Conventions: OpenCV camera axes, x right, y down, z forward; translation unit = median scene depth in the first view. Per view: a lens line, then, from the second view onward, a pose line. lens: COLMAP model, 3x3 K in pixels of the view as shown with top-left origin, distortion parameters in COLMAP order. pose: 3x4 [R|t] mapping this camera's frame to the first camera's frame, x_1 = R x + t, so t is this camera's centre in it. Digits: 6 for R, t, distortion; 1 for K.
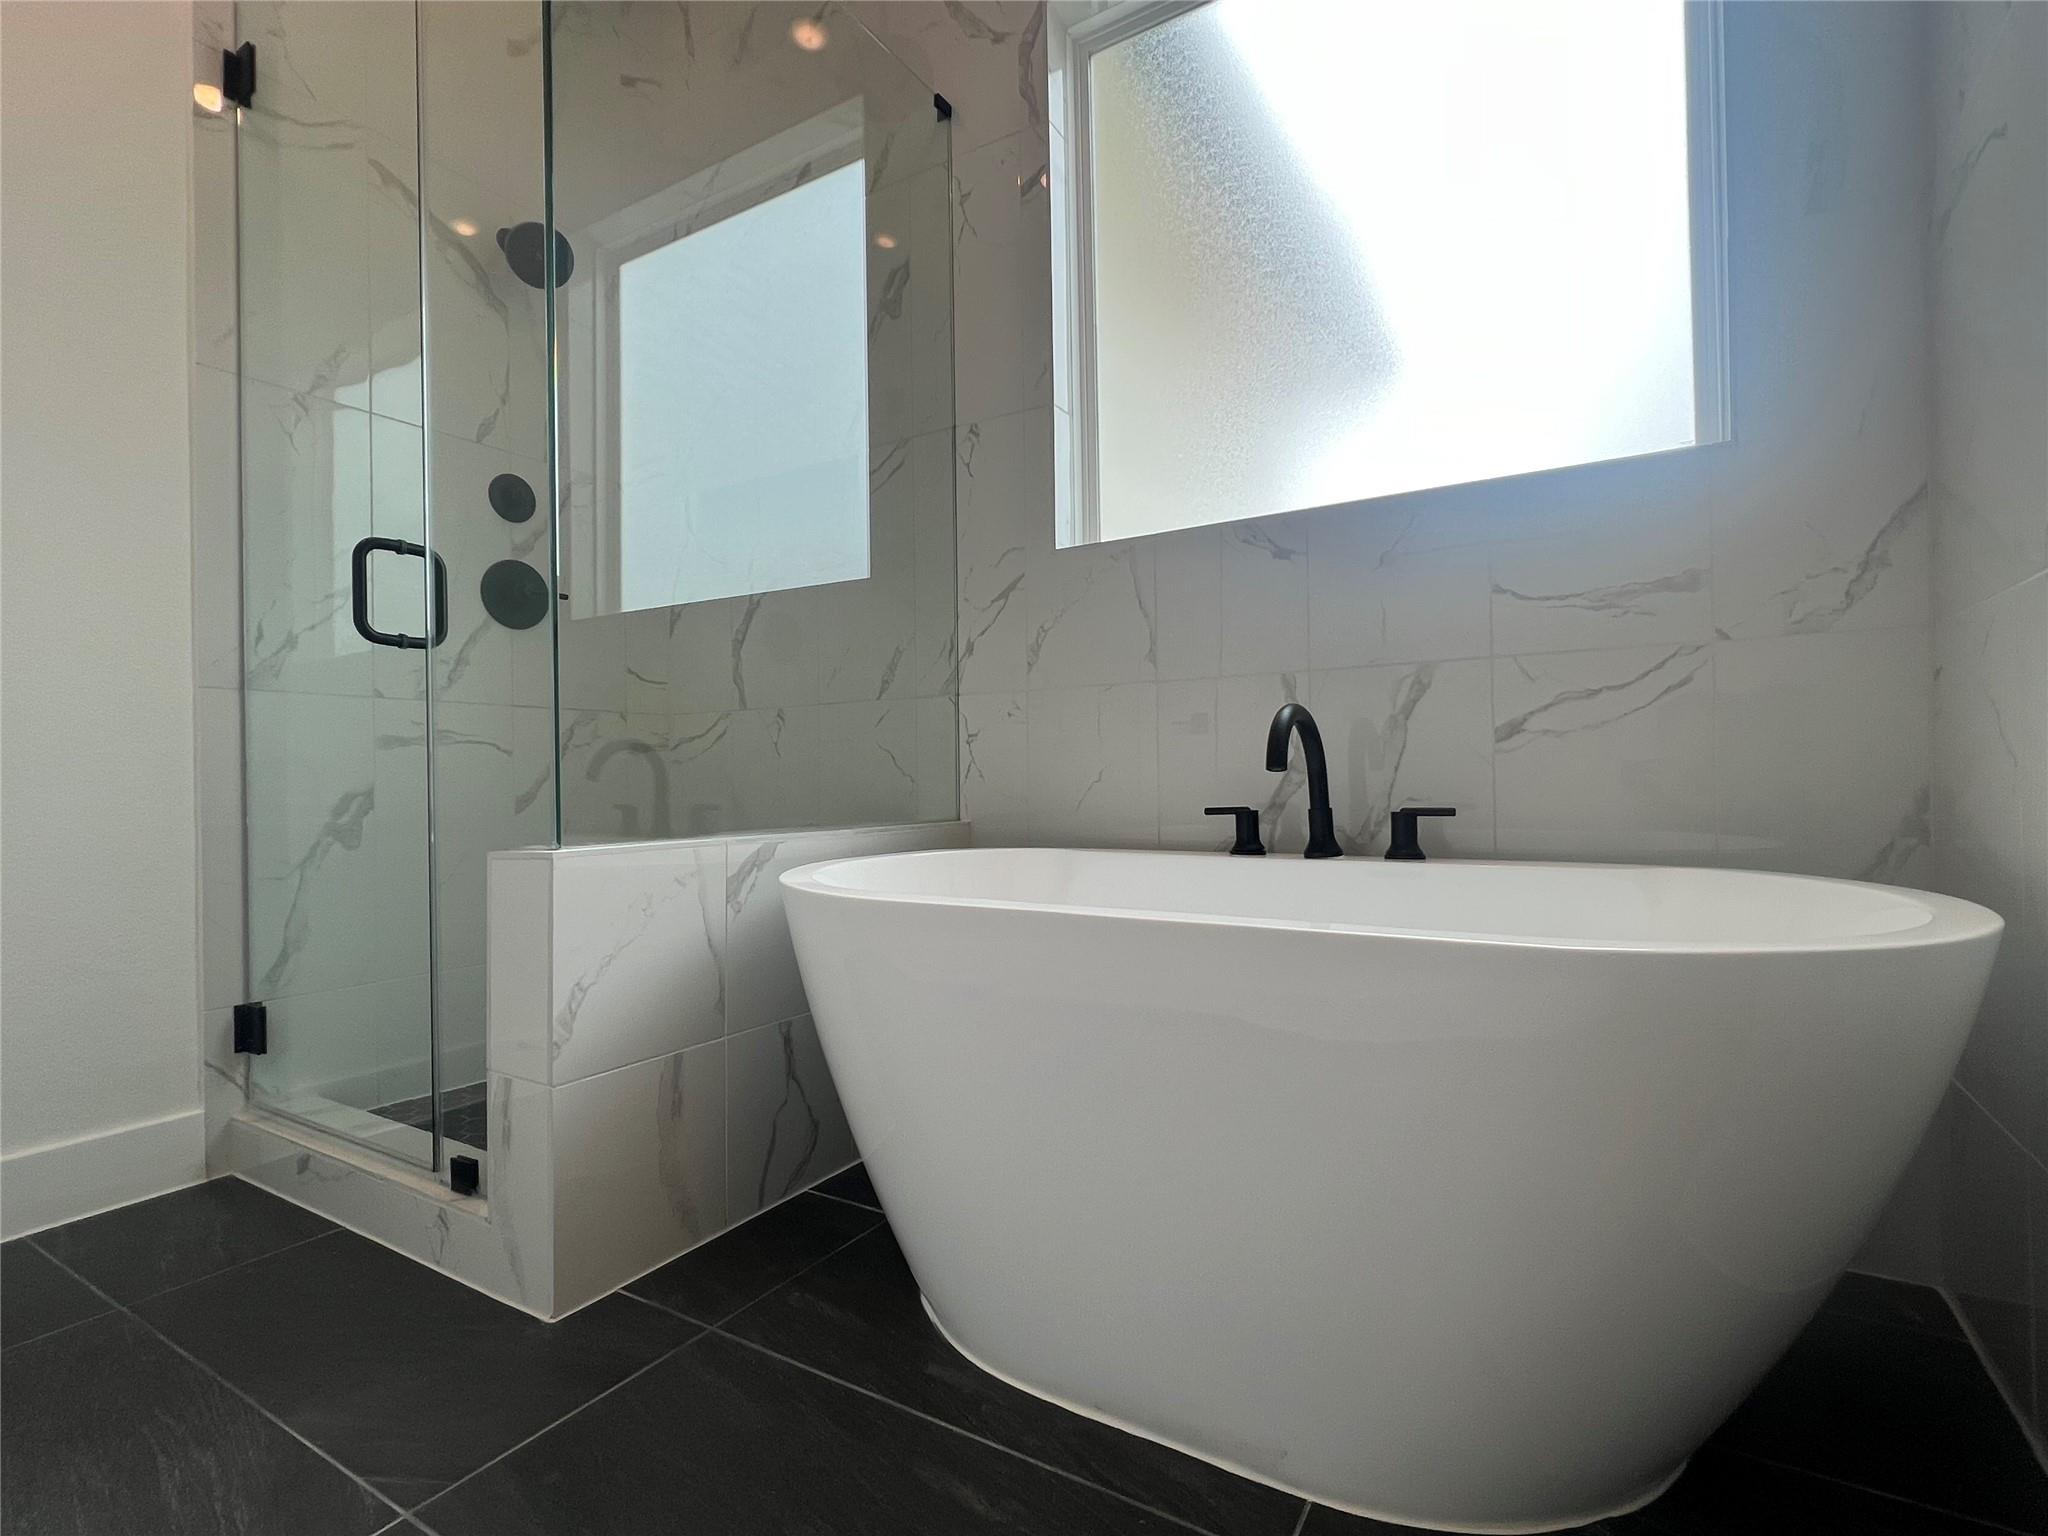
lens RADIAL K [[989.2, 0, 1016.8], [0, 989.2, 763.4], [0, 0, 1]] dist [-0.002947, 0.000996]
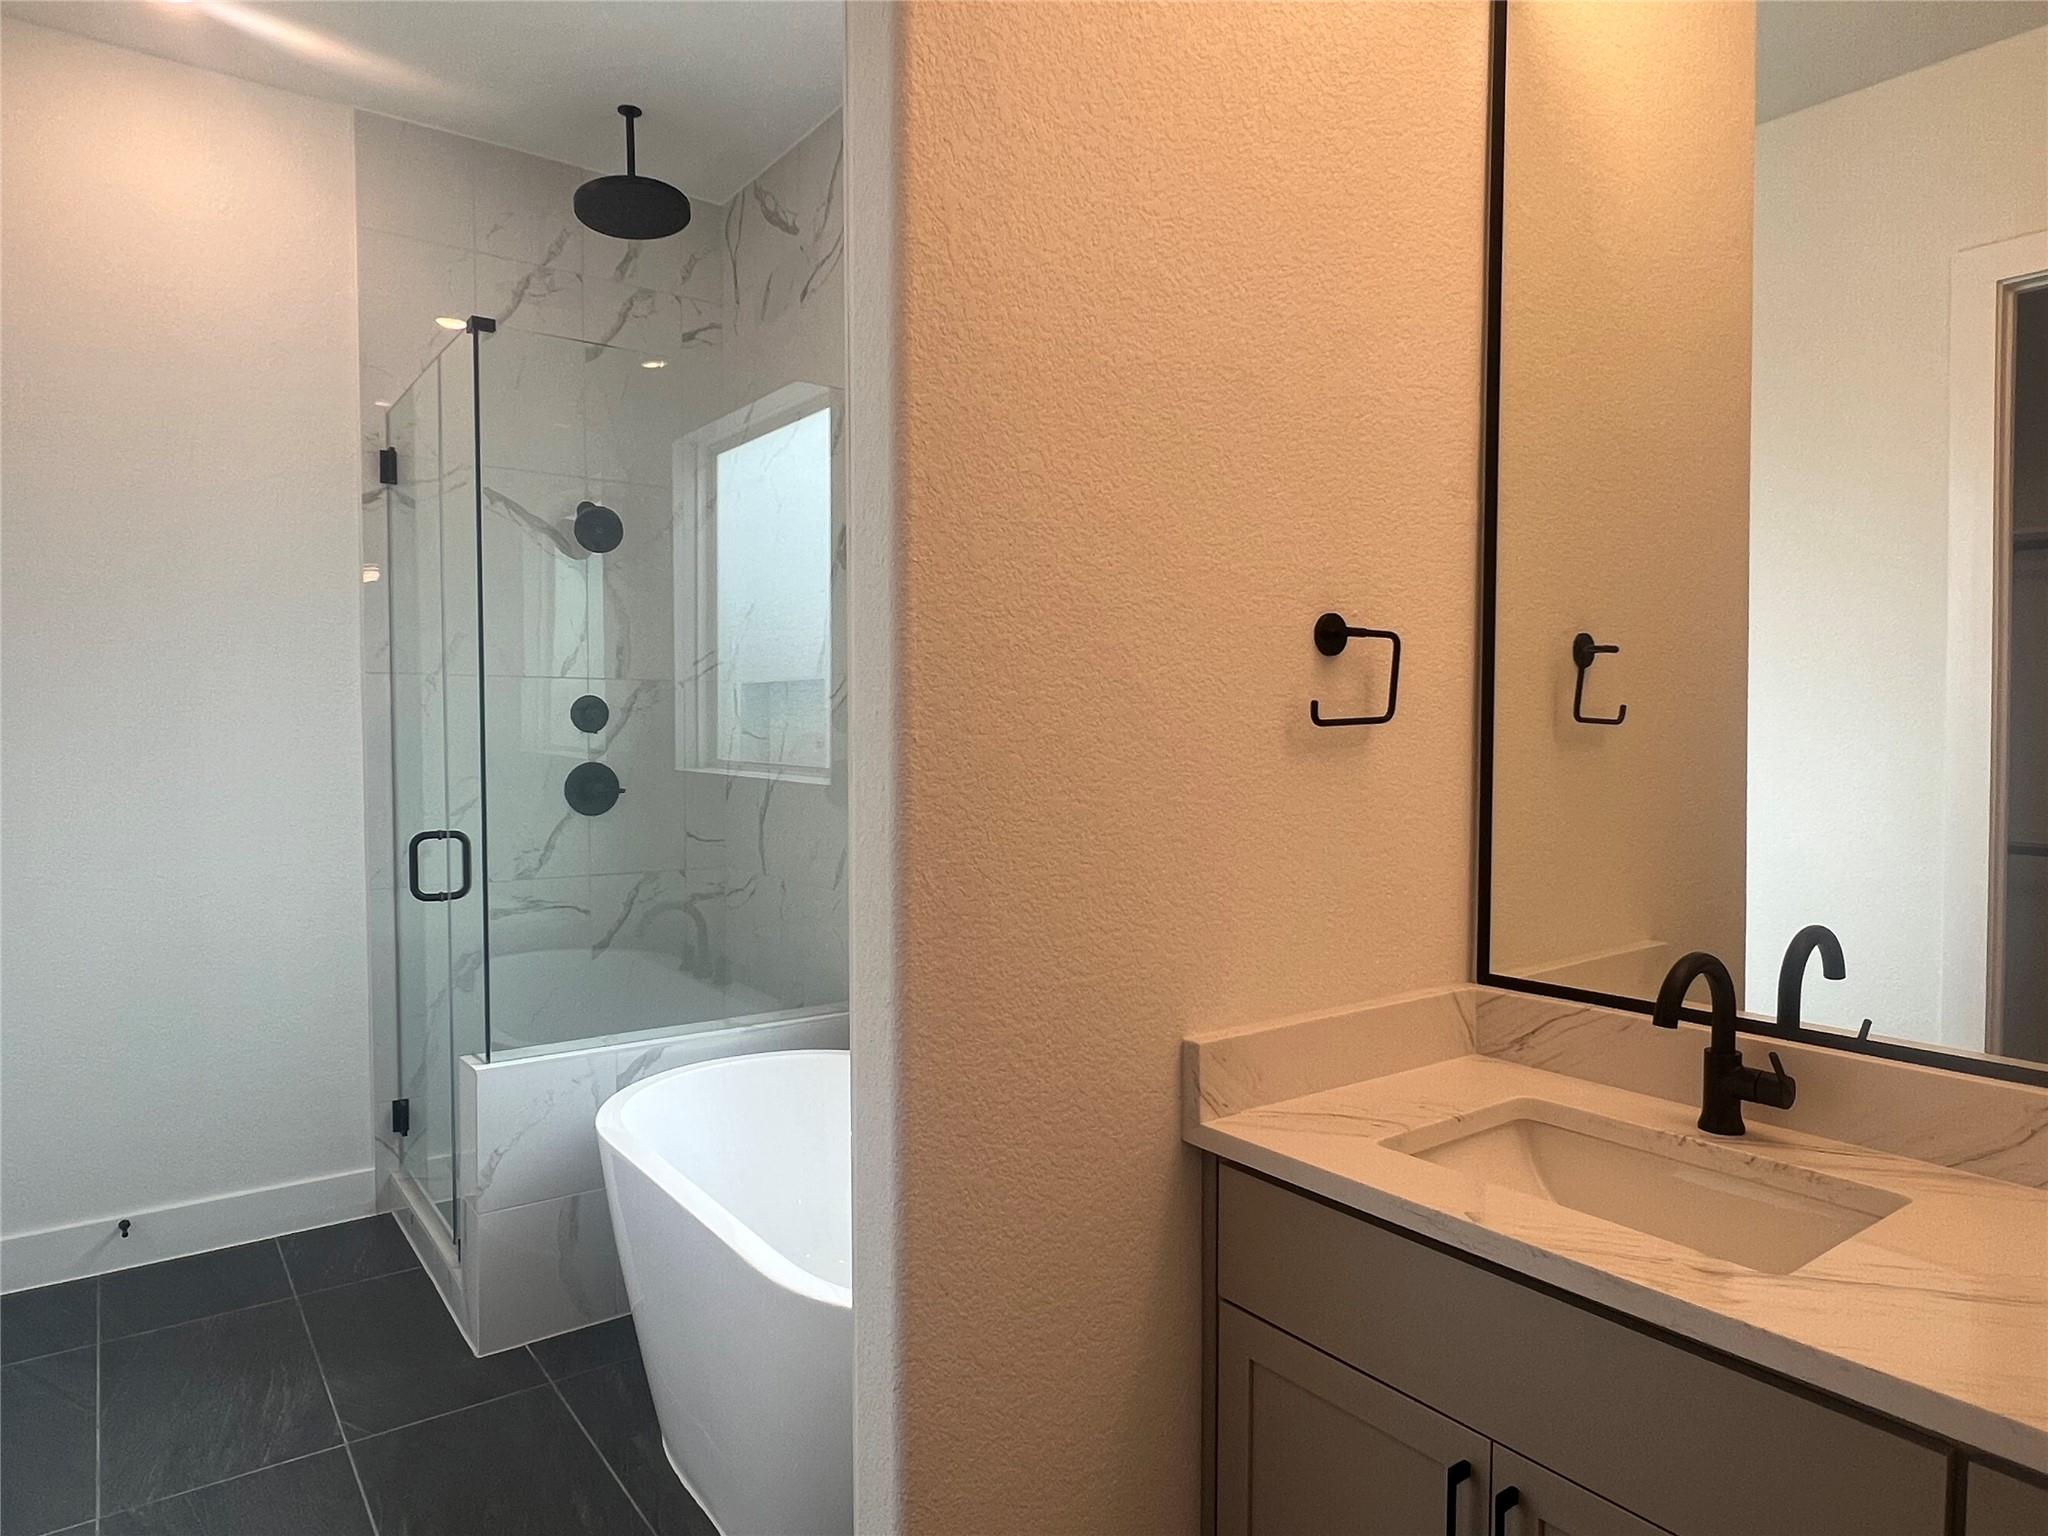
lens RADIAL K [[1268.2, 0, 1024.7], [0, 1268.2, 753.5], [0, 0, 1]] dist [-0.000008, -0.000887]
pose [[0.924270, 0.027390, -0.380754, 0.827275], [-0.008574, 0.998661, 0.051026, -0.395371], [0.381642, -0.043897, 0.923267, -0.393811]]
